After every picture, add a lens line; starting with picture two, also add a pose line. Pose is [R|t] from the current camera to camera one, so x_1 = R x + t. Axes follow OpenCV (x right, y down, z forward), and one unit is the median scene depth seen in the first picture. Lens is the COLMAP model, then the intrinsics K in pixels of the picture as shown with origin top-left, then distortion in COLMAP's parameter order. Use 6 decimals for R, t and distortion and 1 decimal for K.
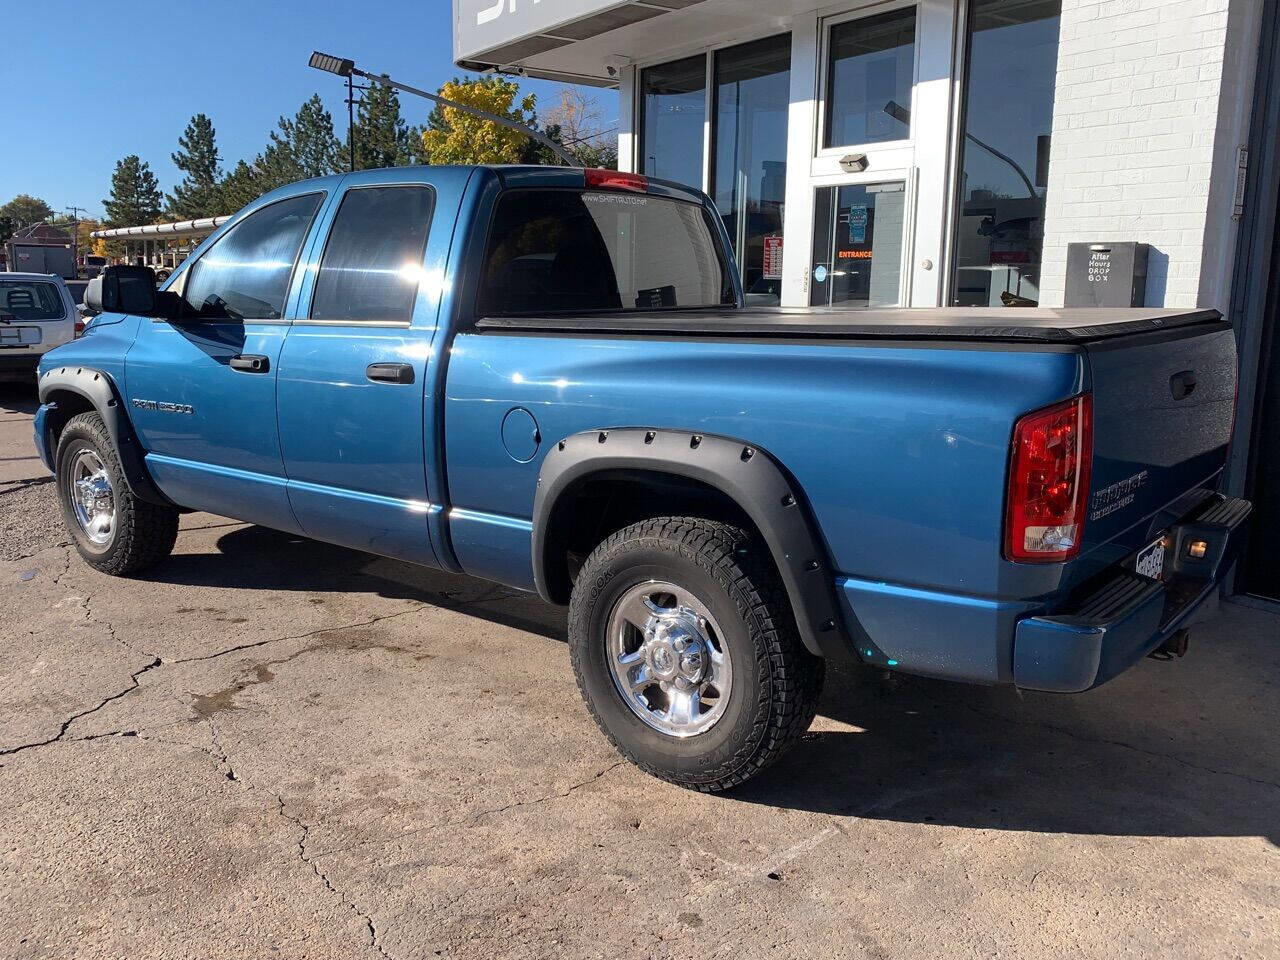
lens RADIAL K [[1085.8, 0, 640.5], [0, 1085.8, 476.1], [0, 0, 1]] dist [0.032341, -0.056957]
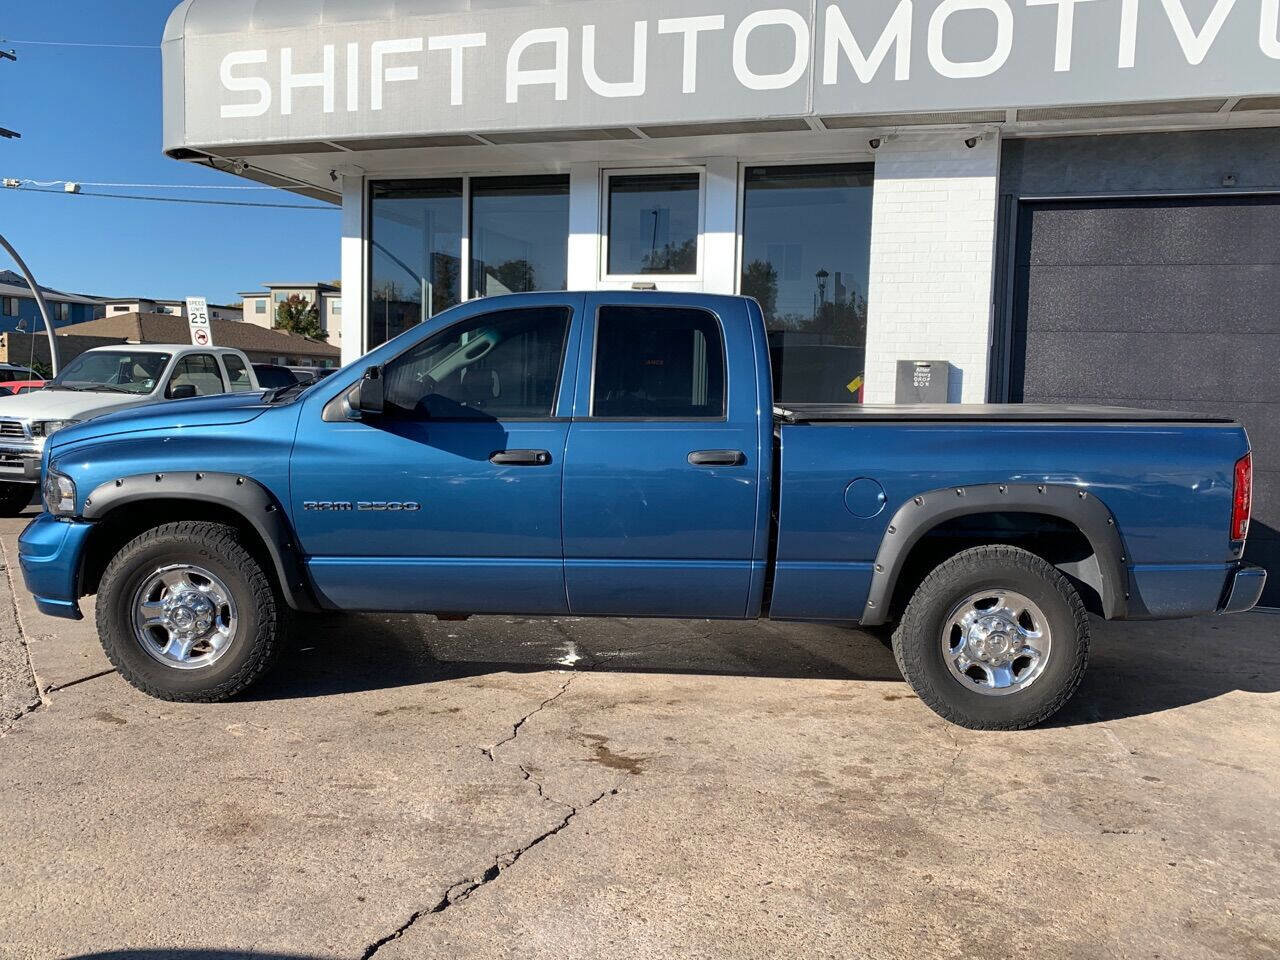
lens RADIAL K [[1085.8, 0, 636.4], [0, 1085.8, 480.6], [0, 0, 1]] dist [0.032341, -0.056957]
pose [[0.799666, -0.046083, 0.598674, -0.898695], [0.094540, 0.994277, -0.049744, -0.015813], [-0.592956, 0.096378, 0.799447, 0.066313]]
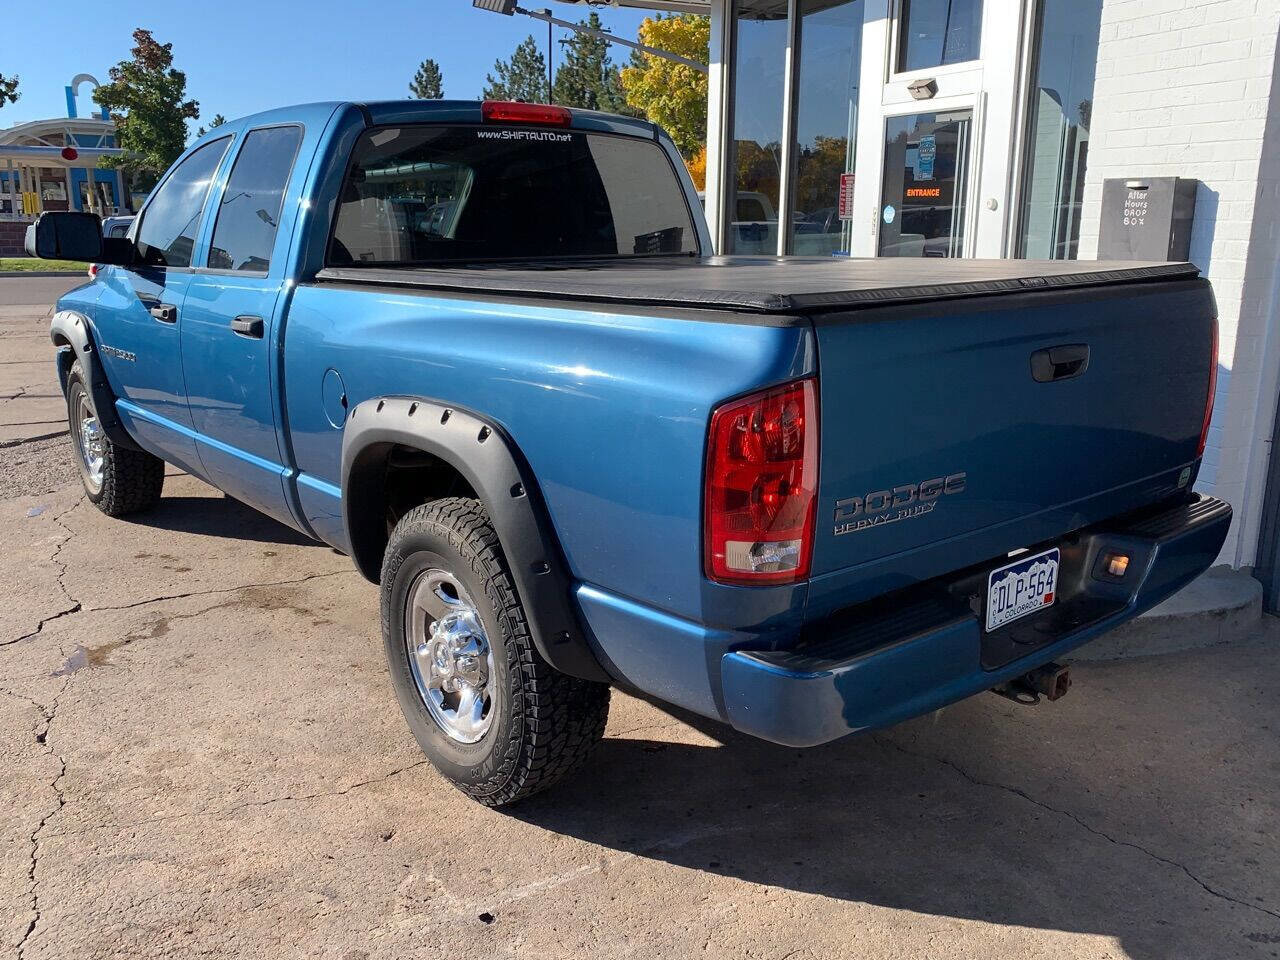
lens RADIAL K [[1085.8, 0, 639.9], [0, 1085.8, 472.3], [0, 0, 1]] dist [0.032341, -0.056957]
pose [[0.979658, 0.042431, -0.196138, 0.253370], [-0.032576, 0.998052, 0.053202, -0.025641], [0.198014, -0.045730, 0.979132, 0.116092]]
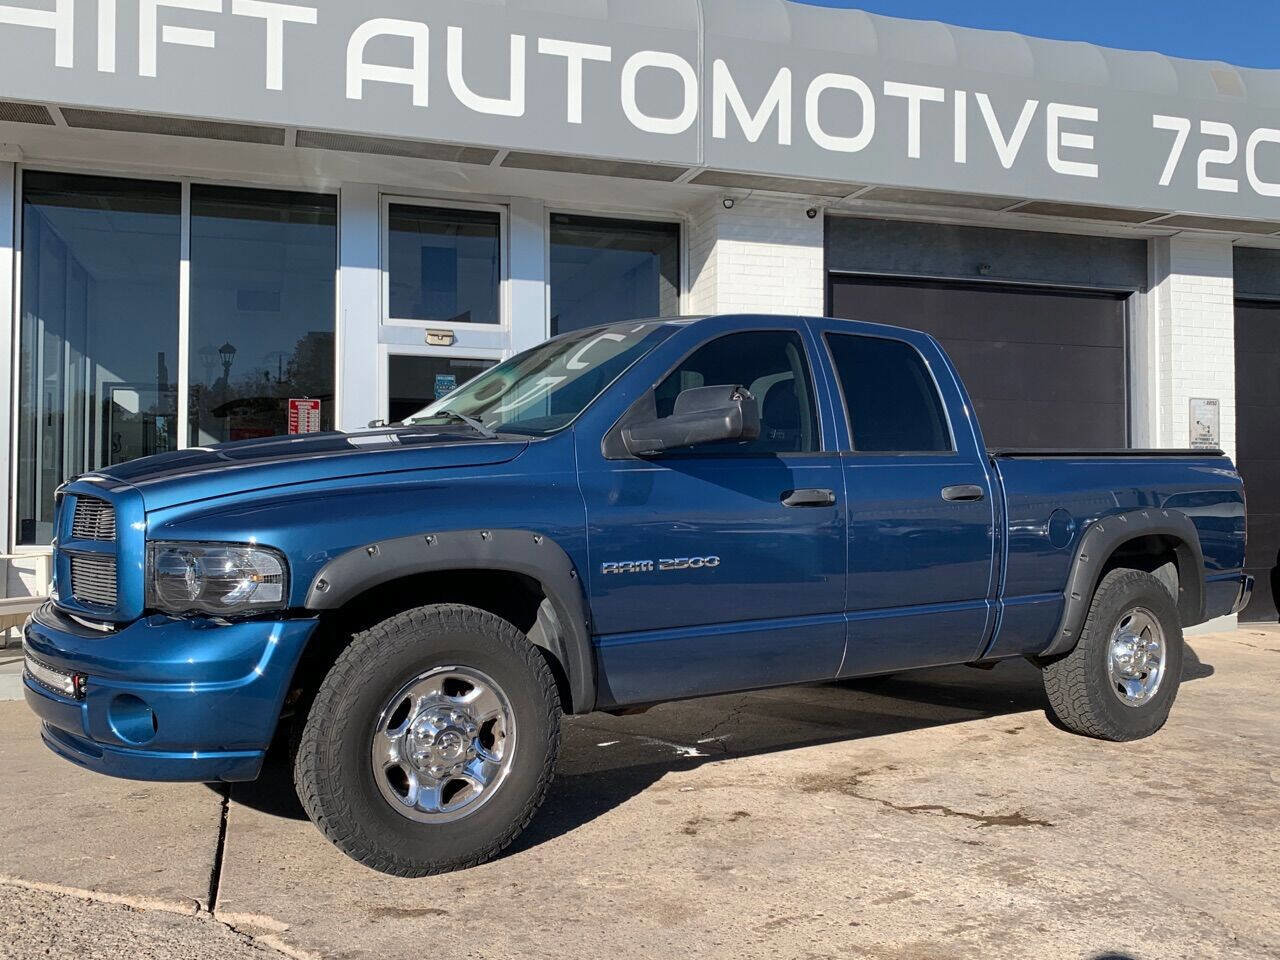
lens RADIAL K [[1175.8, 0, 639.5], [0, 1175.8, 483.1], [0, 0, 1]] dist [0.006991, 0.000000]
pose [[0.292230, -0.001144, 0.956348, -1.345125], [0.176475, 0.982891, -0.052749, -0.087137], [-0.939925, 0.184187, 0.287432, 0.831619]]
